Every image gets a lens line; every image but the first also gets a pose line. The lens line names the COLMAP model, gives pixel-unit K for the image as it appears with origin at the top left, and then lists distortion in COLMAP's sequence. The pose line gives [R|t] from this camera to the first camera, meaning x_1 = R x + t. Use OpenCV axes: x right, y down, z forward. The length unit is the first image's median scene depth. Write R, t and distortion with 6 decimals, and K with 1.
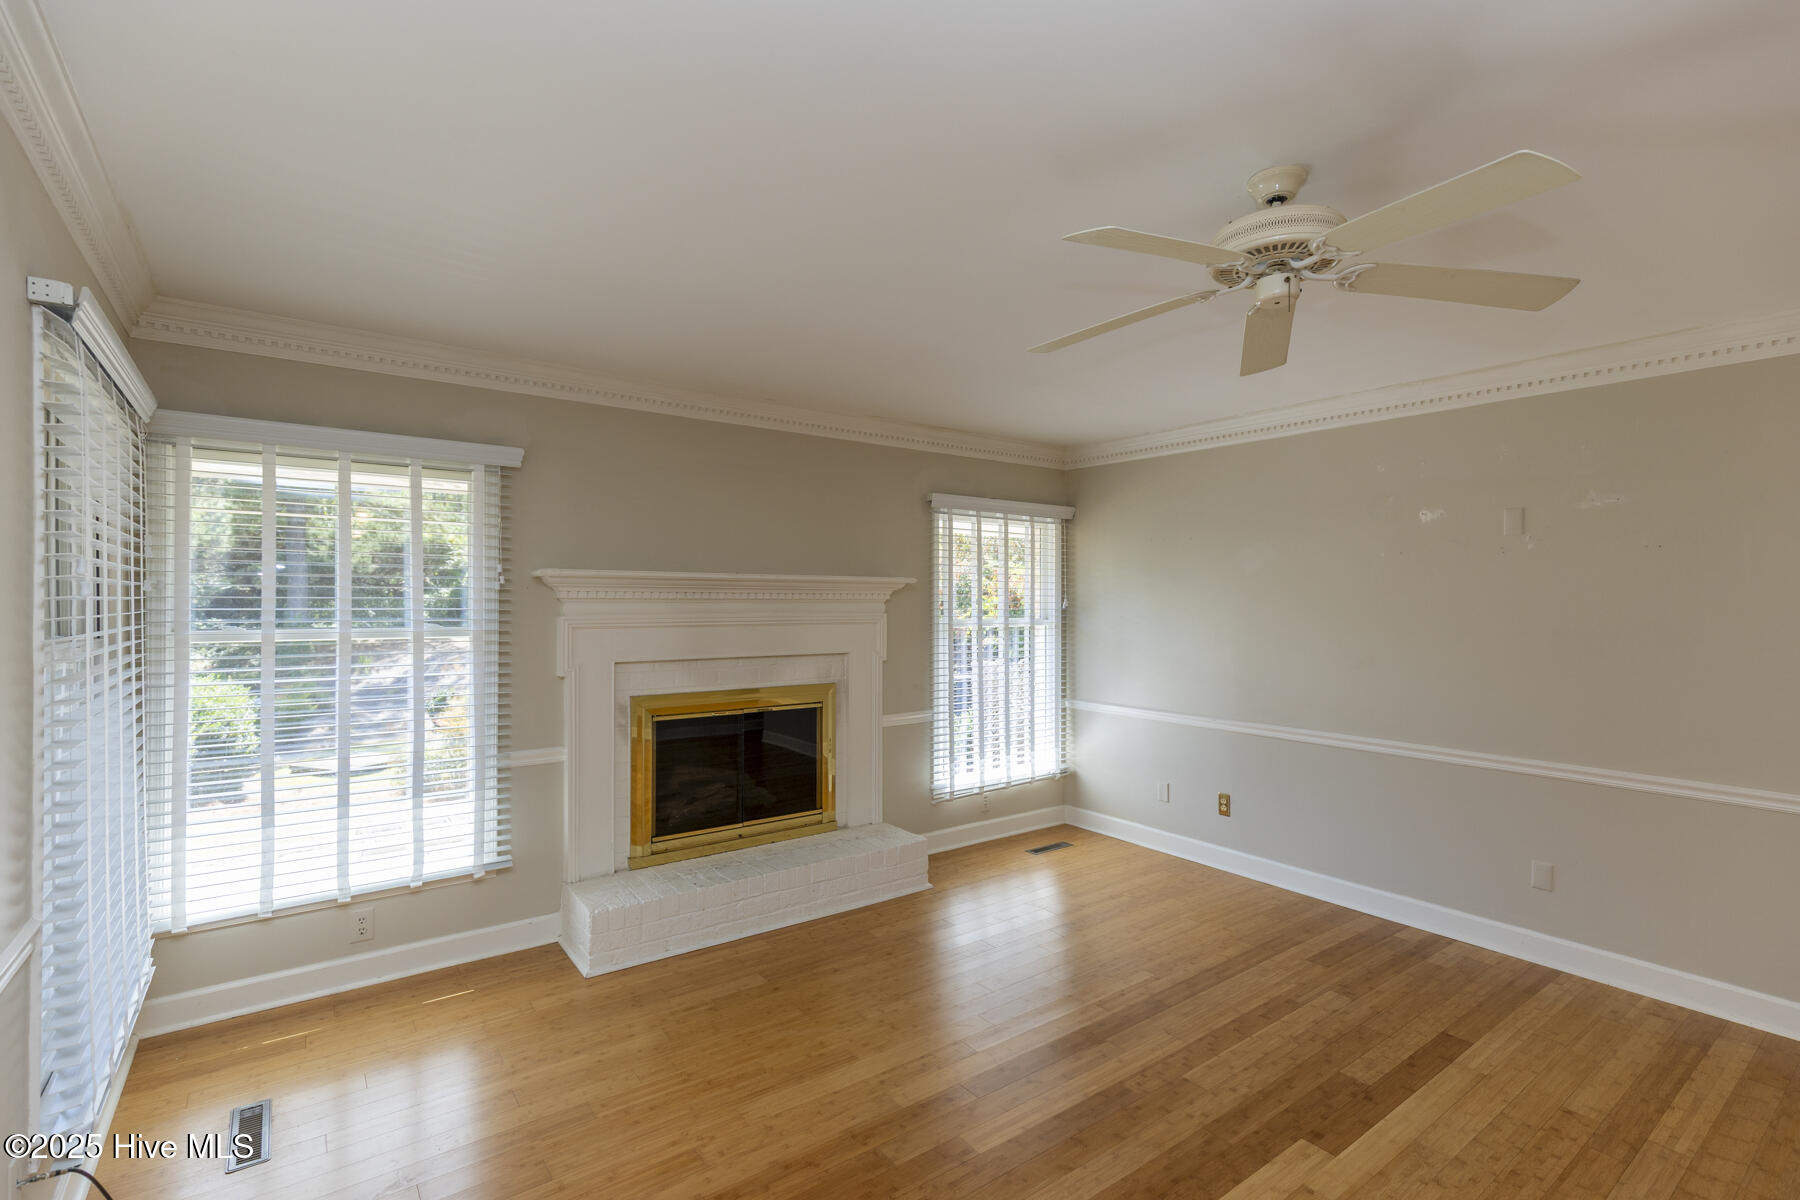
lens RADIAL K [[819.6, 0, 920.4], [0, 819.6, 605.7], [0, 0, 1]] dist [0.012641, -0.001415]
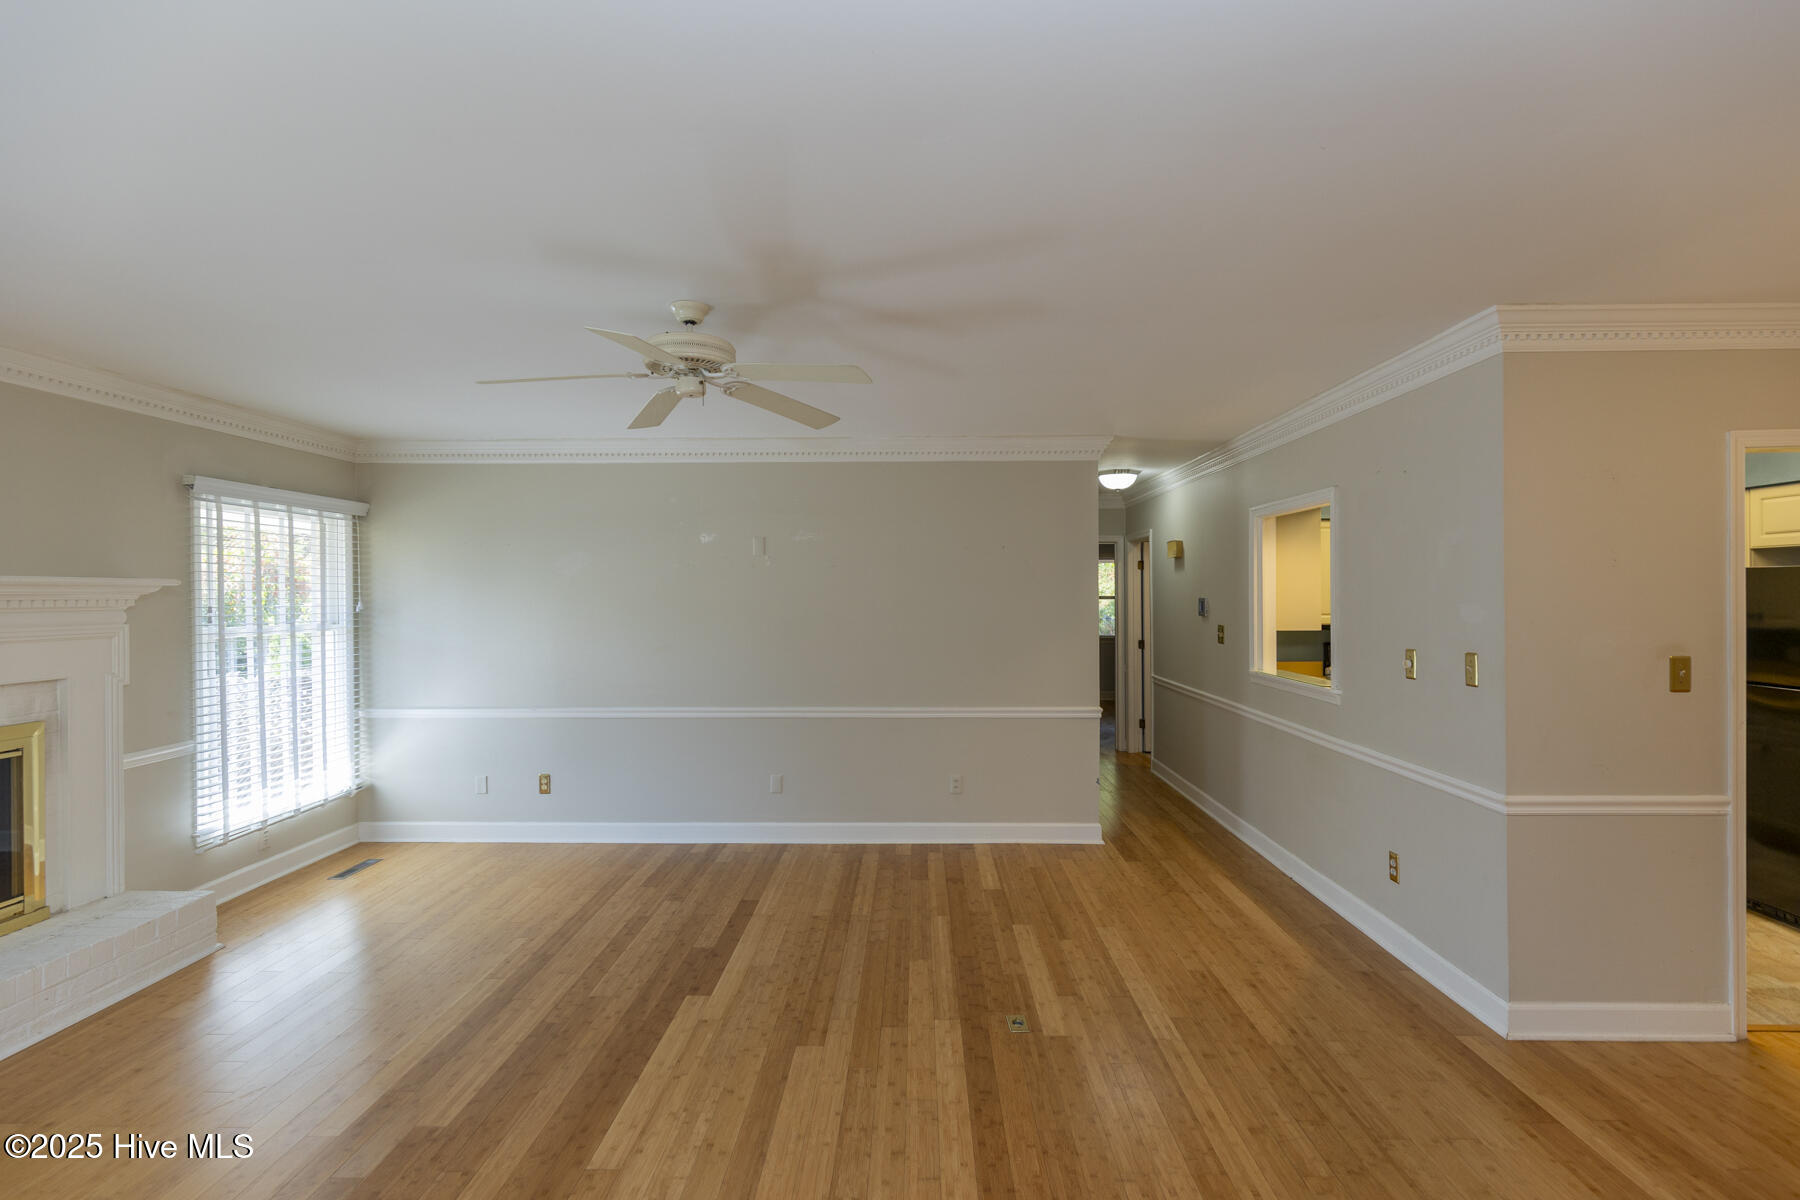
lens RADIAL K [[819.6, 0, 898.1], [0, 819.6, 600.2], [0, 0, 1]] dist [0.012641, -0.001415]
pose [[0.616094, -0.013399, 0.787559, -0.231693], [0.012353, 0.999897, 0.007348, -0.011114], [-0.787576, 0.005201, 0.616195, -0.074246]]
